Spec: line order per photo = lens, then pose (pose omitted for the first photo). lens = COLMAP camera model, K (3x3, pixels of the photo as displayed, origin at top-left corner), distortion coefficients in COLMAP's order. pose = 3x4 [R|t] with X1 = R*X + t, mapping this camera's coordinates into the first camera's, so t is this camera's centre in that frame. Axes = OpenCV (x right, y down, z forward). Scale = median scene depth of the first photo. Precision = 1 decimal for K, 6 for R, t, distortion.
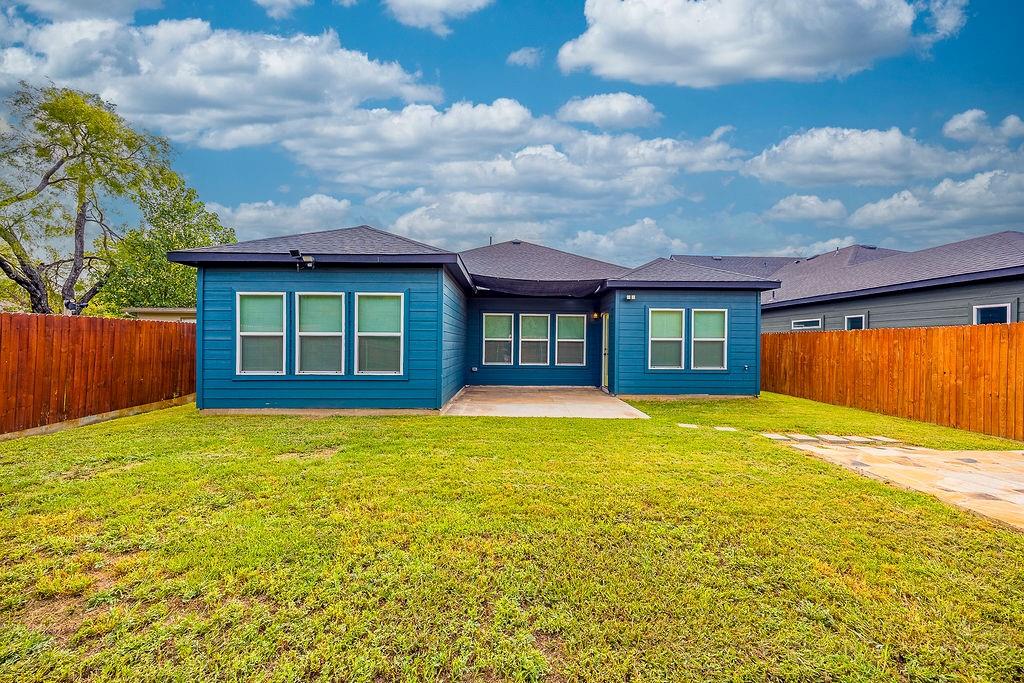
lens RADIAL K [[390.2, 0, 511.8], [0, 390.2, 342.9], [0, 0, 1]] dist [-0.000118, -0.000216]
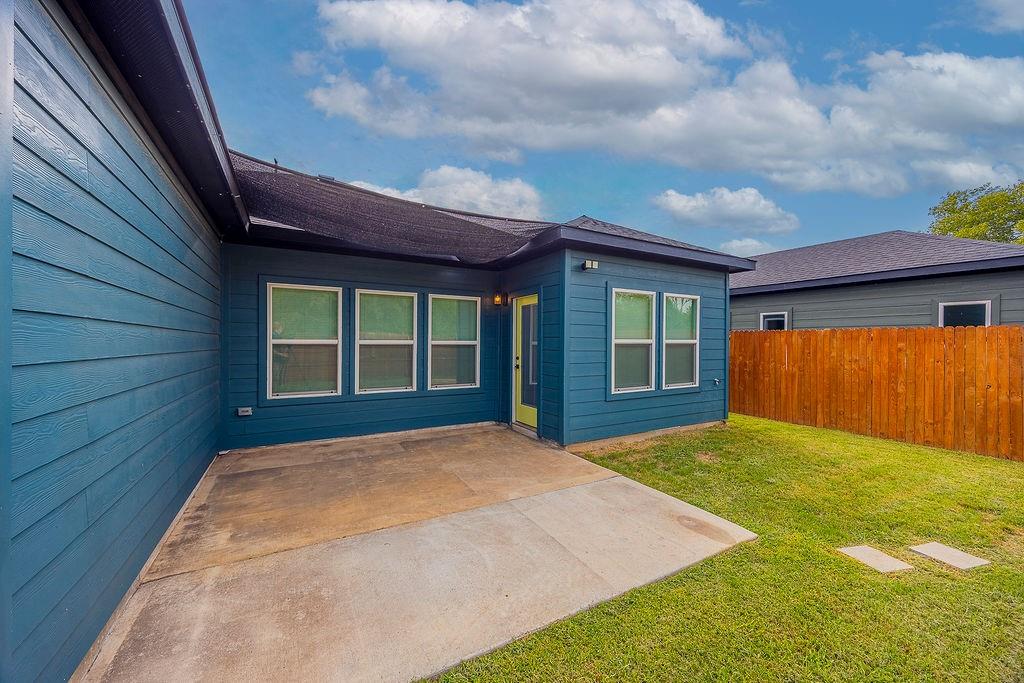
lens RADIAL K [[390.2, 0, 514.3], [0, 390.2, 342.6], [0, 0, 1]] dist [-0.000118, -0.000216]
pose [[0.873813, -0.006027, 0.486225, -0.052714], [0.002702, 0.999968, 0.007538, -0.012739], [-0.486255, -0.005273, 0.873801, 0.566238]]
